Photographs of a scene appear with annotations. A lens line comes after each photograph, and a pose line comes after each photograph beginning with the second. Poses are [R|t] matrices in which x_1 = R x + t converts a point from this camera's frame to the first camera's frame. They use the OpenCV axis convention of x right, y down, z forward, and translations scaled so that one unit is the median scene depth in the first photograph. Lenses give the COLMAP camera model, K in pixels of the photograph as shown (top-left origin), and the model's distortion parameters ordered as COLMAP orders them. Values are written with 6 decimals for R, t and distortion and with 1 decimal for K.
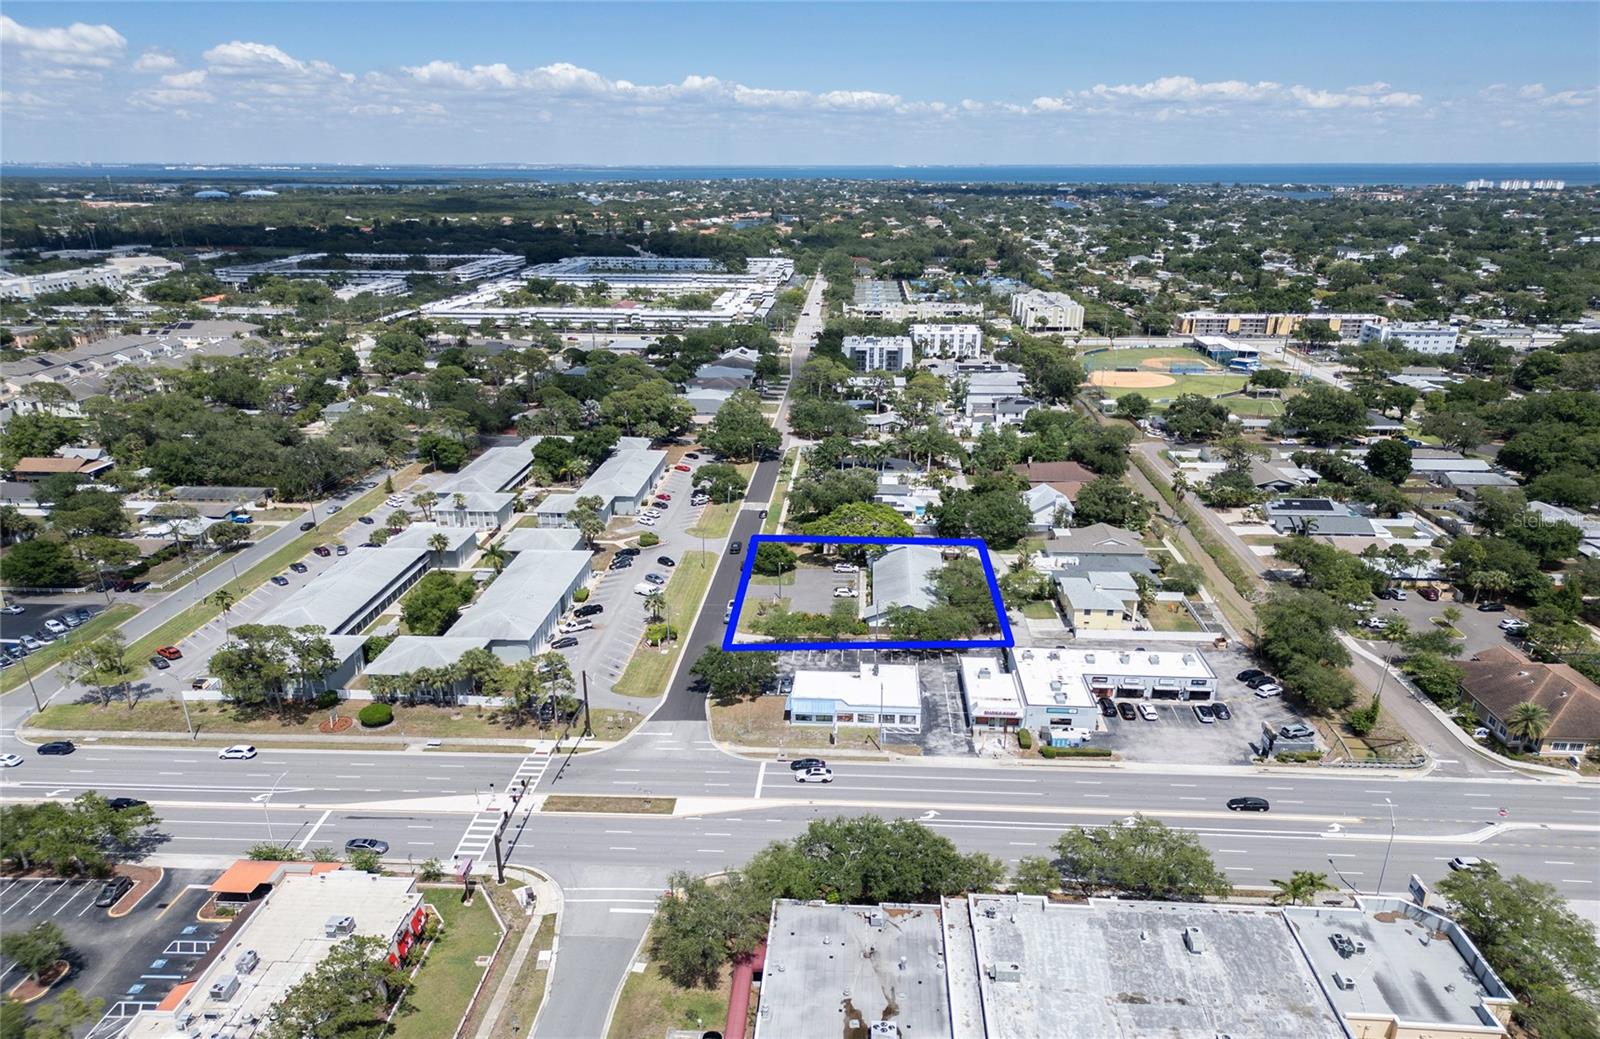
lens RADIAL K [[1122.7, 0, 797.0], [0, 1122.7, 544.3], [0, 0, 1]] dist [0.069108, -0.078545]
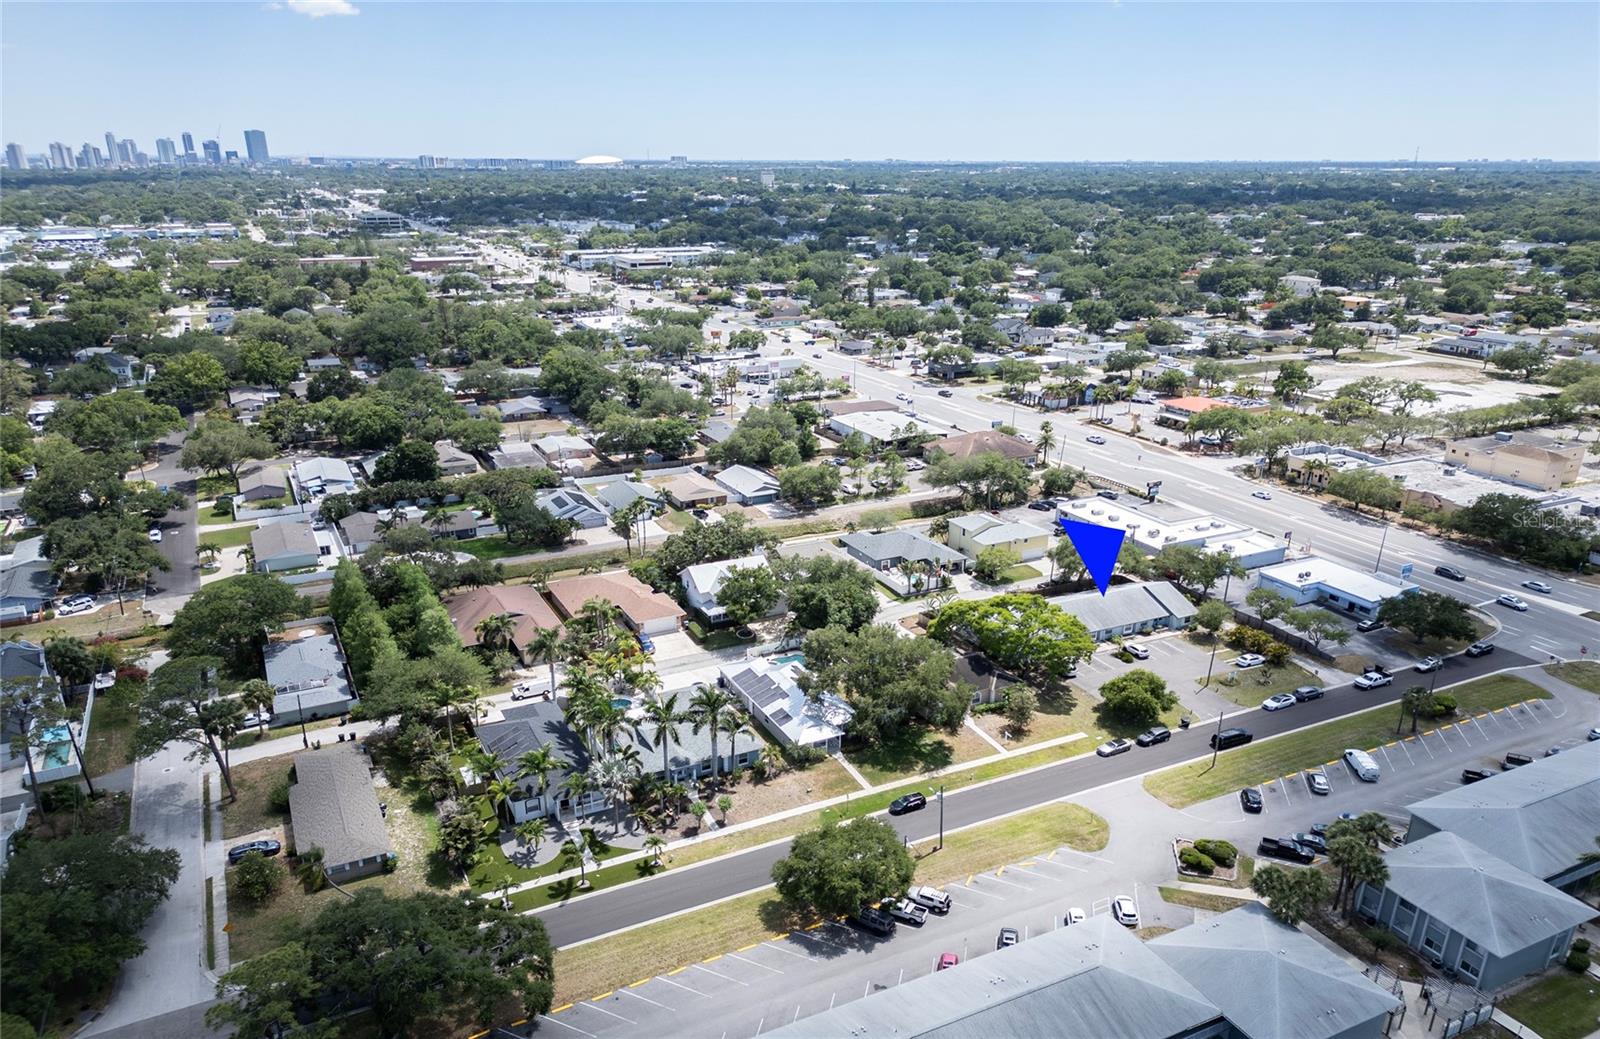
lens RADIAL K [[1135.1, 0, 800.0], [0, 1135.1, 519.5], [0, 0, 1]] dist [0.065175, -0.074471]
pose [[-0.502880, -0.262433, 0.823554, -0.418373], [0.272790, 0.855913, 0.439316, -0.398452], [-0.820182, 0.445580, -0.358832, 1.273534]]
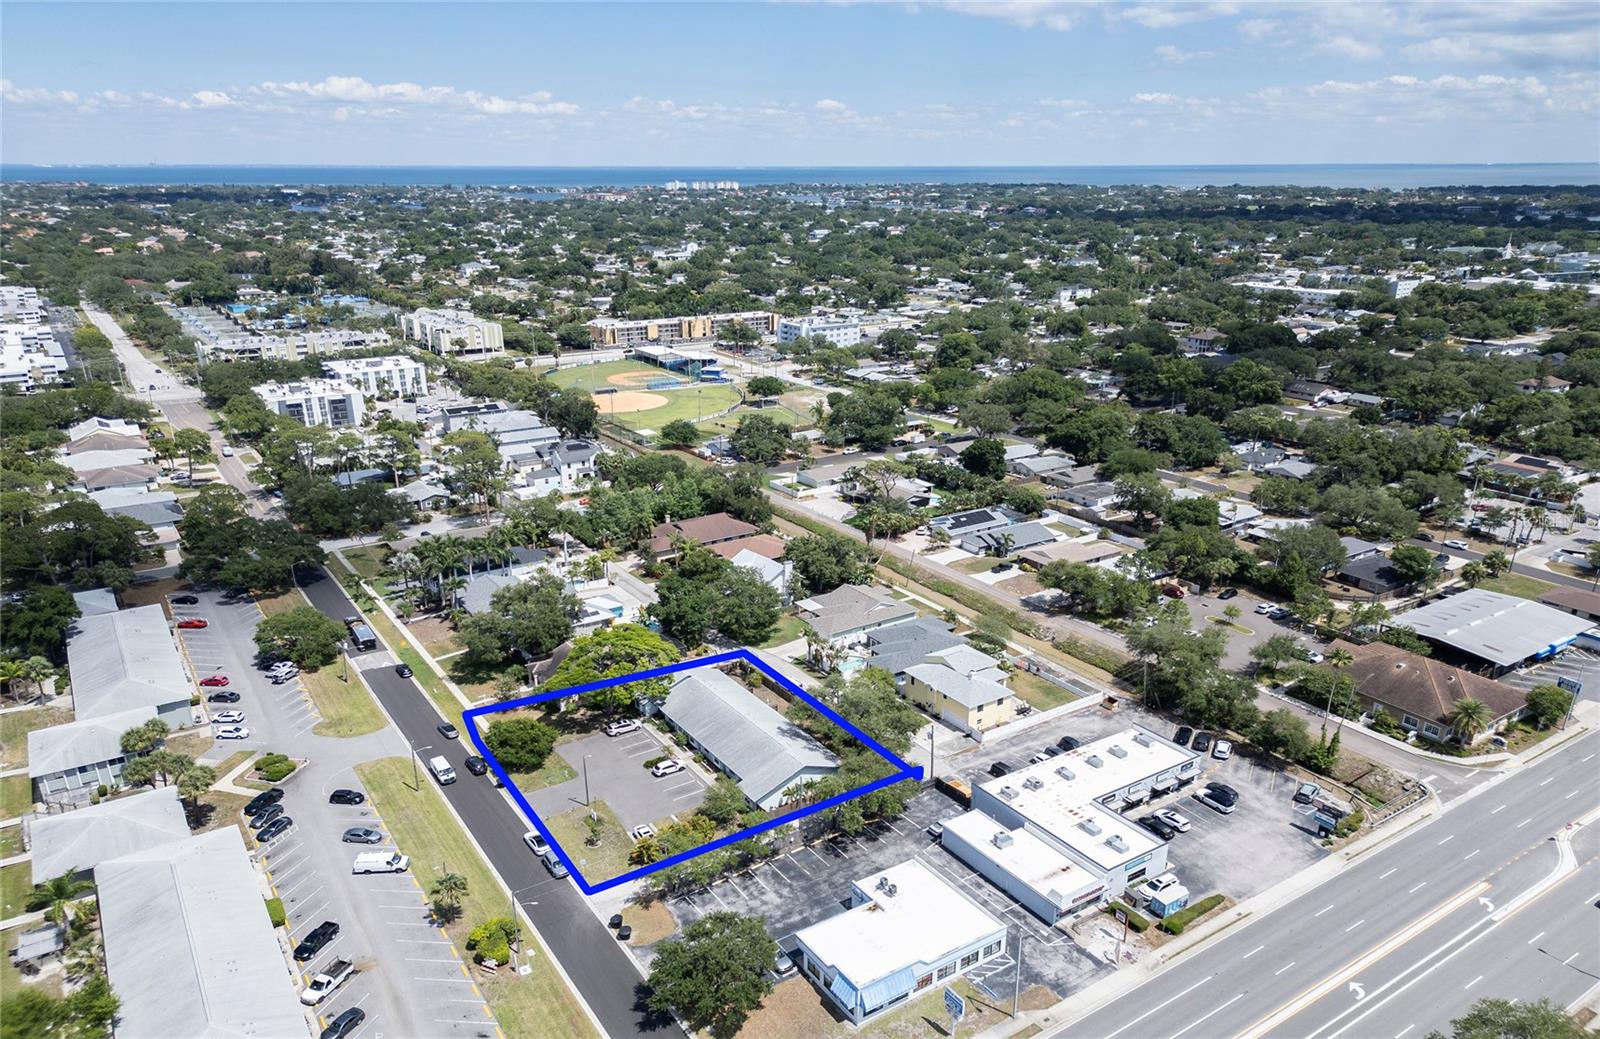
lens RADIAL K [[1135.1, 0, 800.0], [0, 1135.1, 519.5], [0, 0, 1]] dist [0.065175, -0.074471]
pose [[0.798281, -0.179636, 0.574873, -0.243676], [0.193183, 0.980423, 0.038103, -0.107023], [-0.570463, 0.080639, 0.817355, 0.311674]]
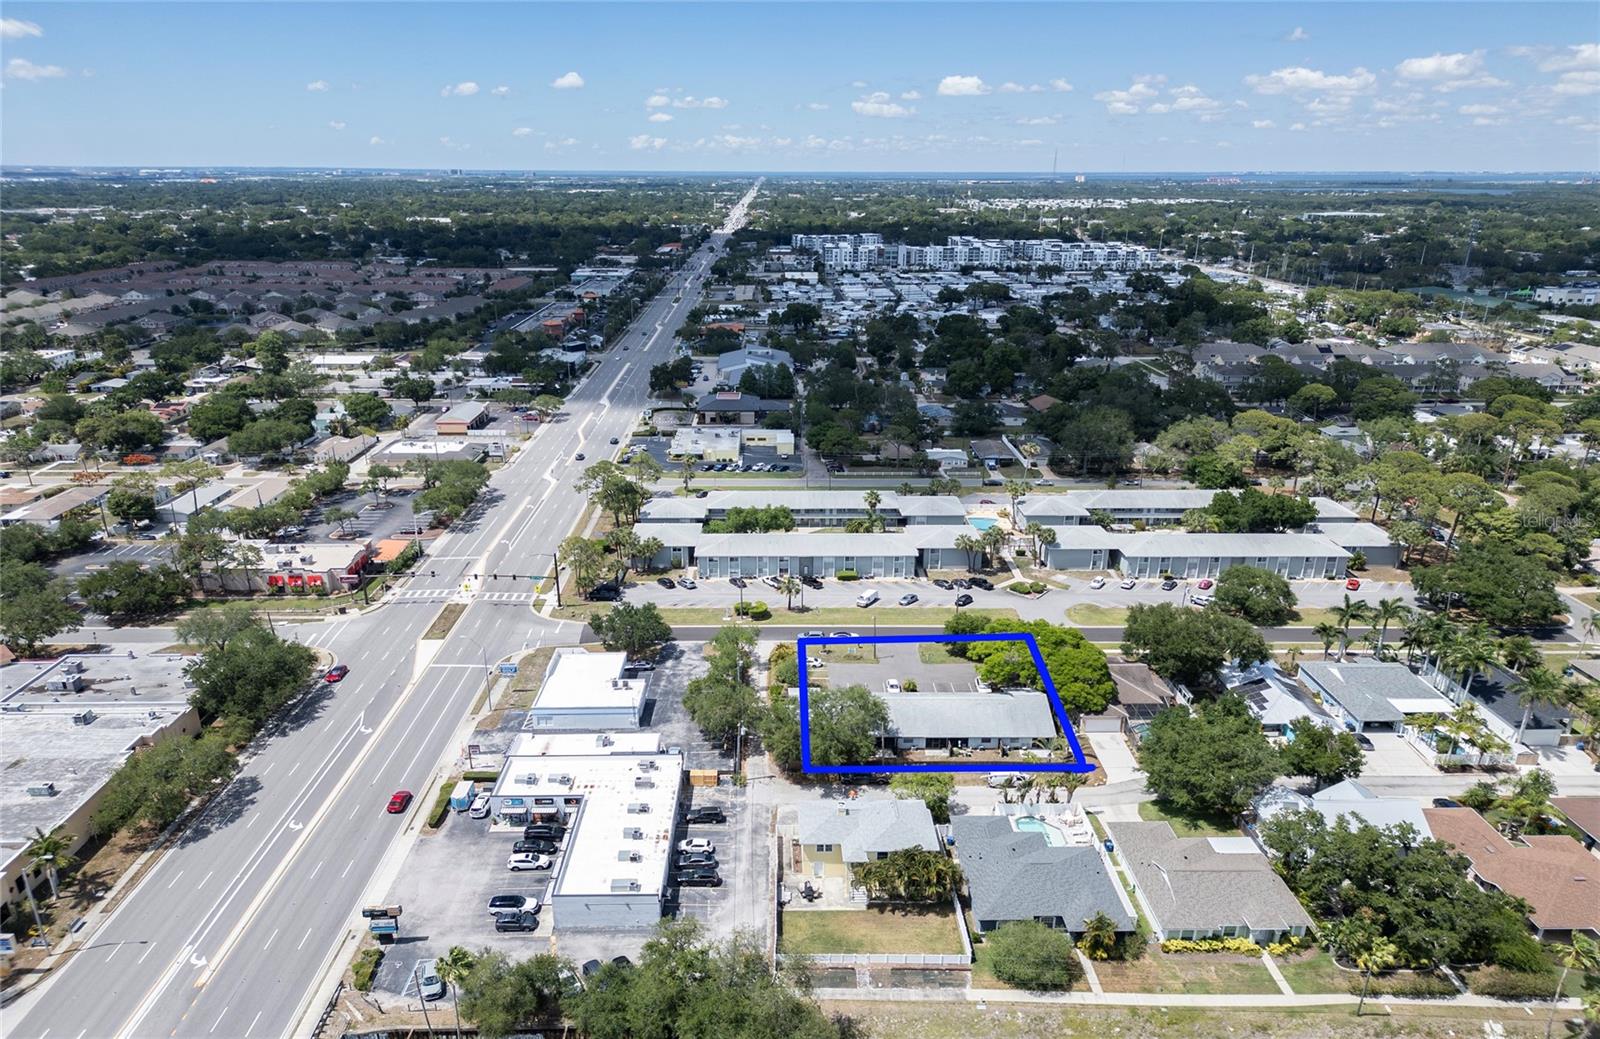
lens RADIAL K [[1135.1, 0, 800.0], [0, 1135.1, 519.5], [0, 0, 1]] dist [0.065175, -0.074471]
pose [[0.084065, 0.293812, -0.952160, 0.690130], [-0.321759, 0.912360, 0.253123, -0.222552], [0.943082, 0.285087, 0.171234, 0.674455]]
